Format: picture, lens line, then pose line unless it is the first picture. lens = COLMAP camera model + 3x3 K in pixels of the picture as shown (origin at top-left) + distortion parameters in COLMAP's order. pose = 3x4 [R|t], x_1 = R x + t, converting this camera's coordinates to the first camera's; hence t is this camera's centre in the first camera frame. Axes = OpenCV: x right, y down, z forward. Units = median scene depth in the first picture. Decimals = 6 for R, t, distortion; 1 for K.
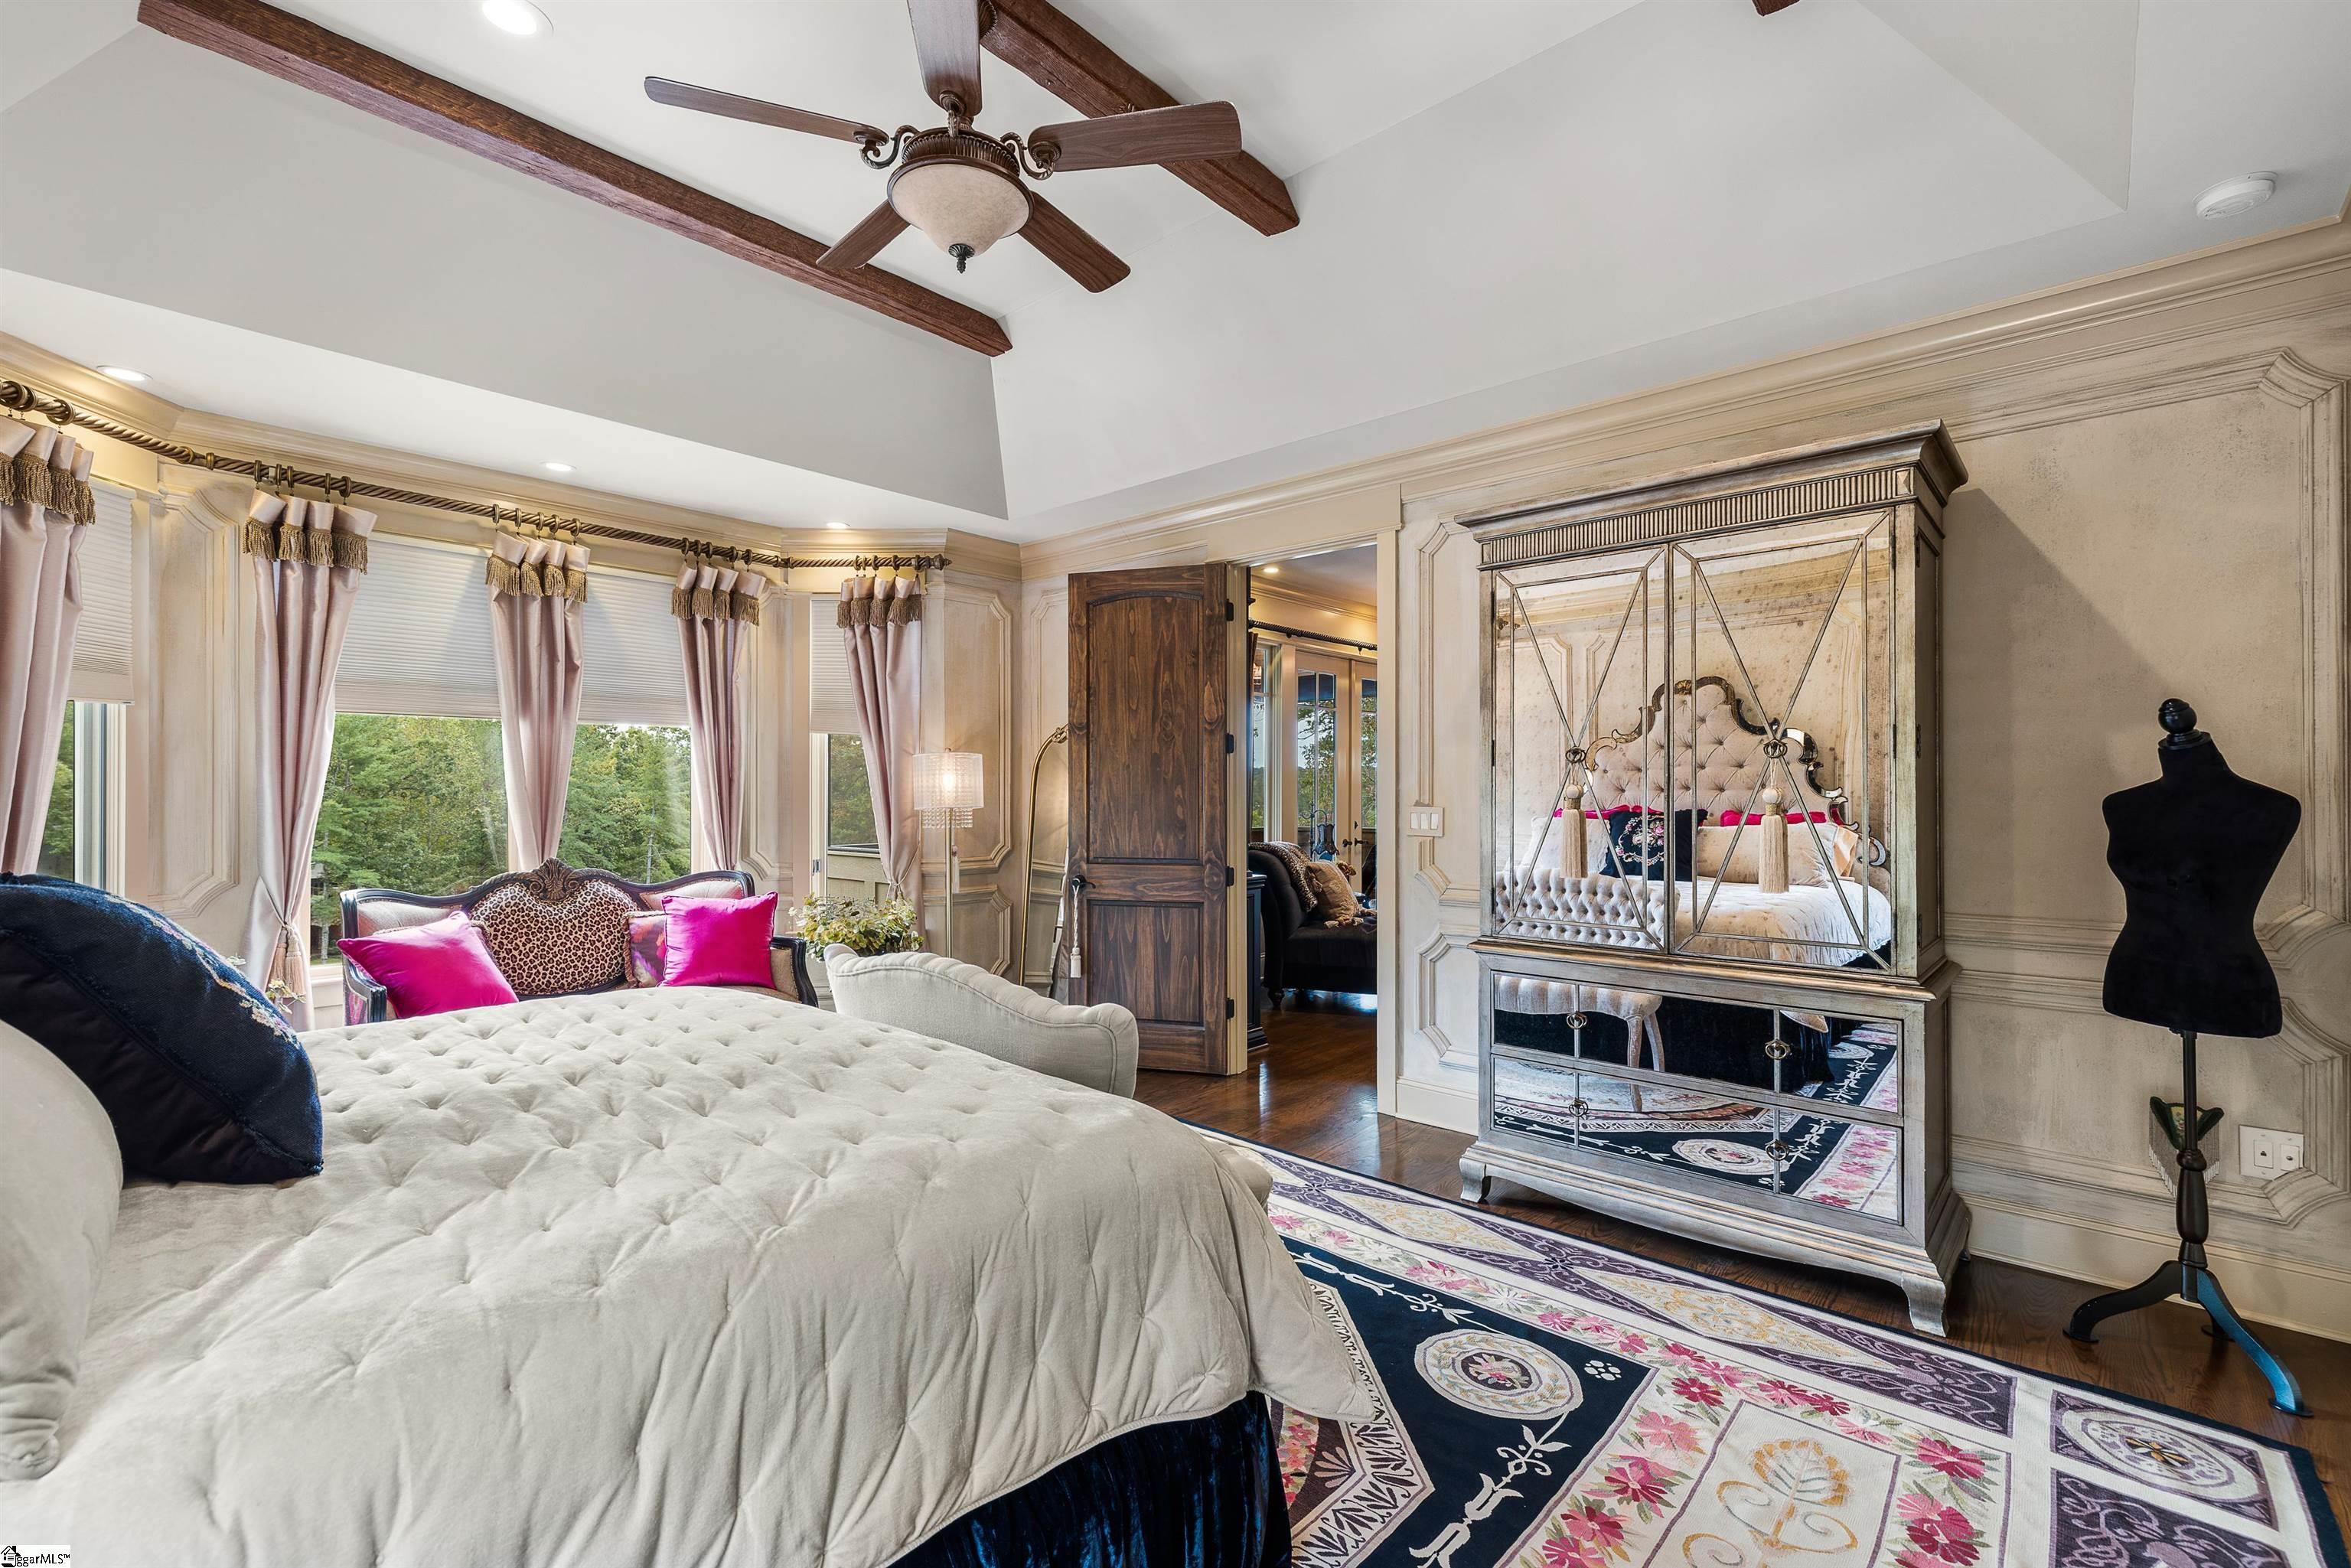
lens RADIAL K [[1017.0, 0, 1175.9], [0, 1017.0, 791.0], [0, 0, 1]] dist [-0.000651, -0.000215]
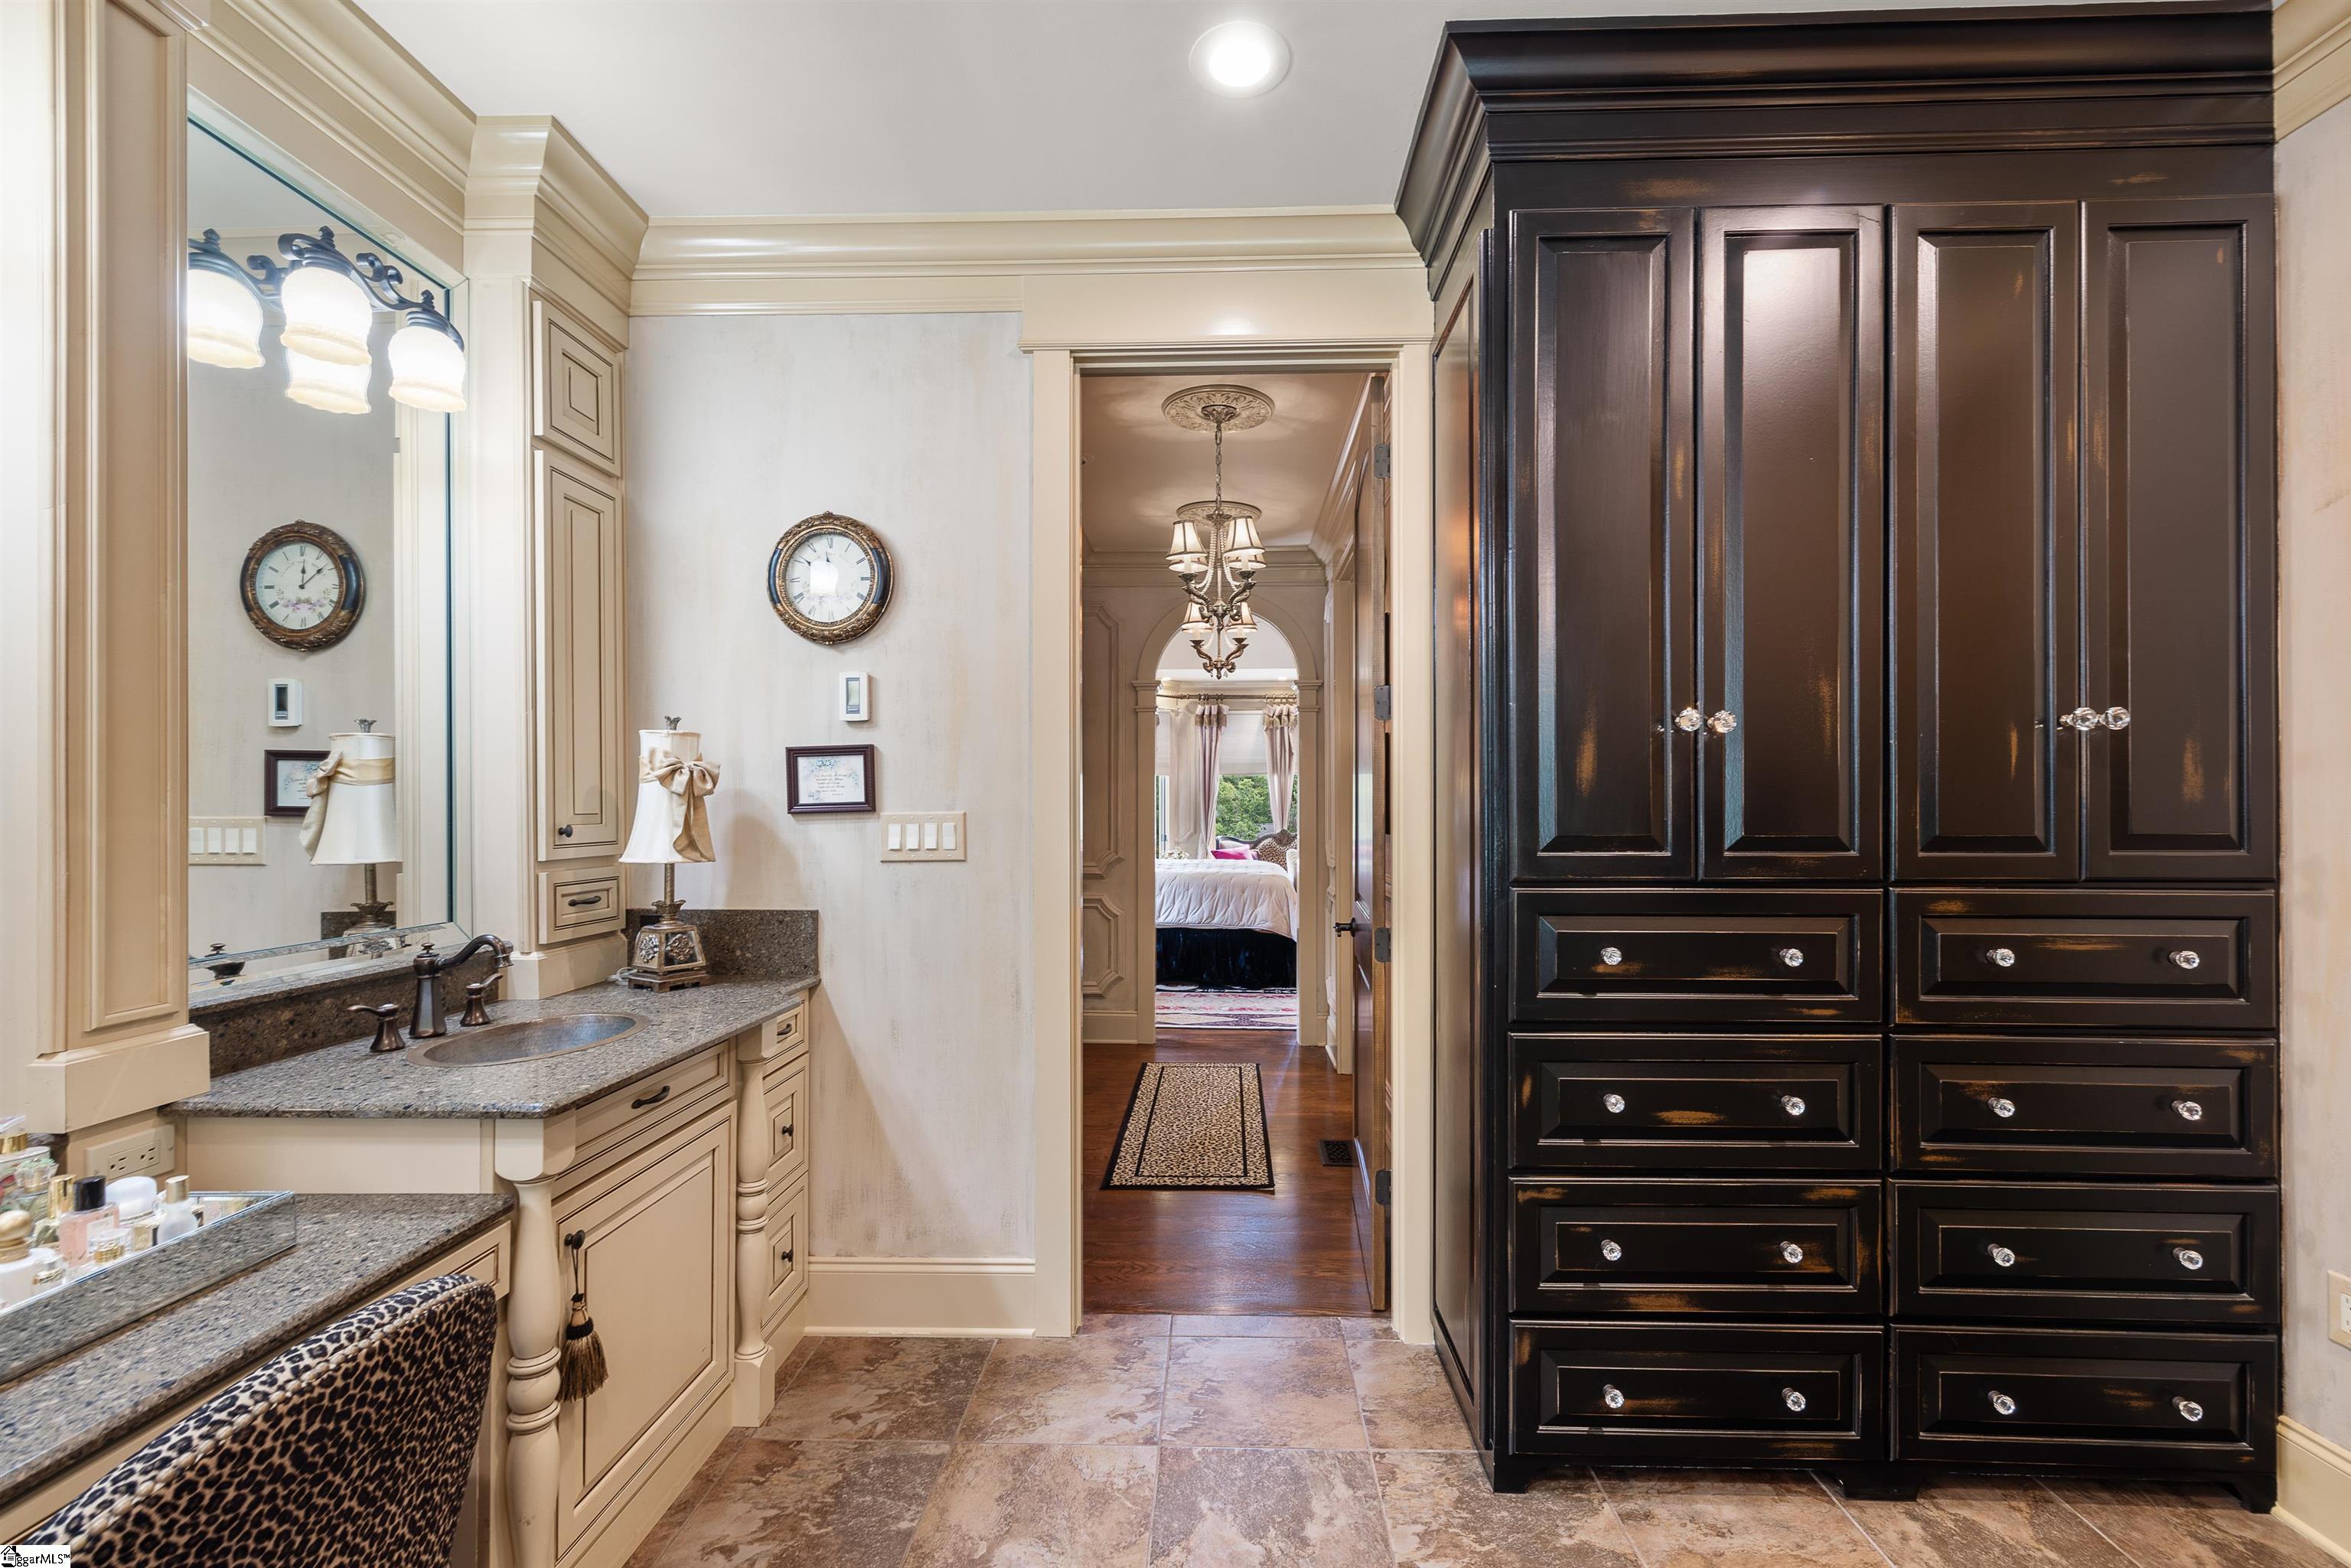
lens RADIAL K [[1017.0, 0, 1180.9], [0, 1017.0, 798.1], [0, 0, 1]] dist [-0.000651, -0.000215]
pose [[0.632003, -0.001939, -0.774963, 1.386311], [0.003367, 0.999994, 0.000244, -0.015337], [0.774959, -0.002764, 0.632006, -0.941833]]
